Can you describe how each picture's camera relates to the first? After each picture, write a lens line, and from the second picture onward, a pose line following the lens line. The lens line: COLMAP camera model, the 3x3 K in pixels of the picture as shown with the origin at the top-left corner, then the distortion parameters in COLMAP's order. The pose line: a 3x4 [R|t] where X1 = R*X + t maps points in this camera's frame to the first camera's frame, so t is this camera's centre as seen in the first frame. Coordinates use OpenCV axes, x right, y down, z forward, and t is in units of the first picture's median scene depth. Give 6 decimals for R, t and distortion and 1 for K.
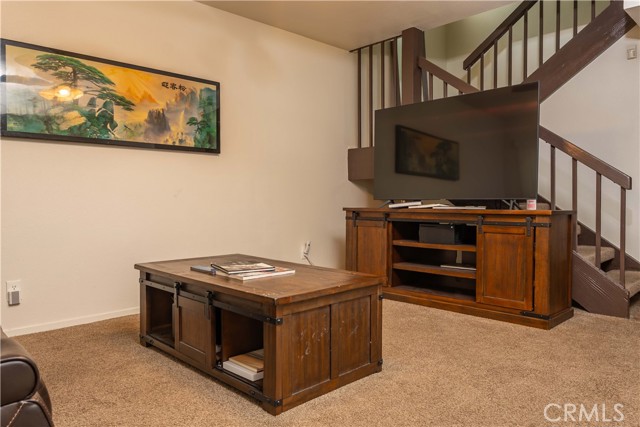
lens RADIAL K [[456.5, 0, 320.0], [0, 456.5, 213.5], [0, 0, 1]] dist [0.003052, 0.000053]
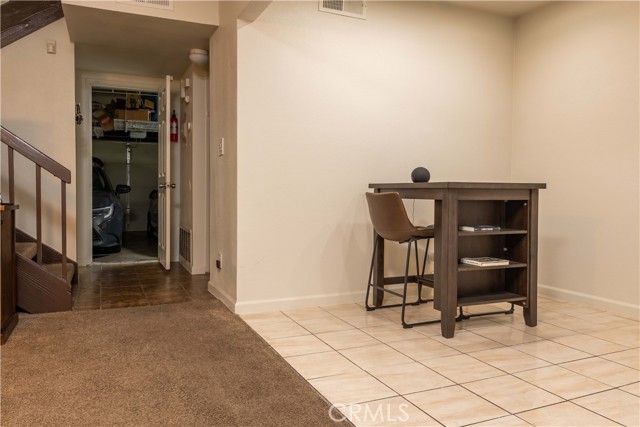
lens RADIAL K [[459.7, 0, 310.0], [0, 459.7, 200.3], [0, 0, 1]] dist [0.034252, -0.050670]
pose [[0.365644, -0.006170, 0.930734, -0.105298], [0.023999, 0.999708, -0.002801, 0.001806], [-0.930445, 0.023361, 0.365686, 0.166759]]
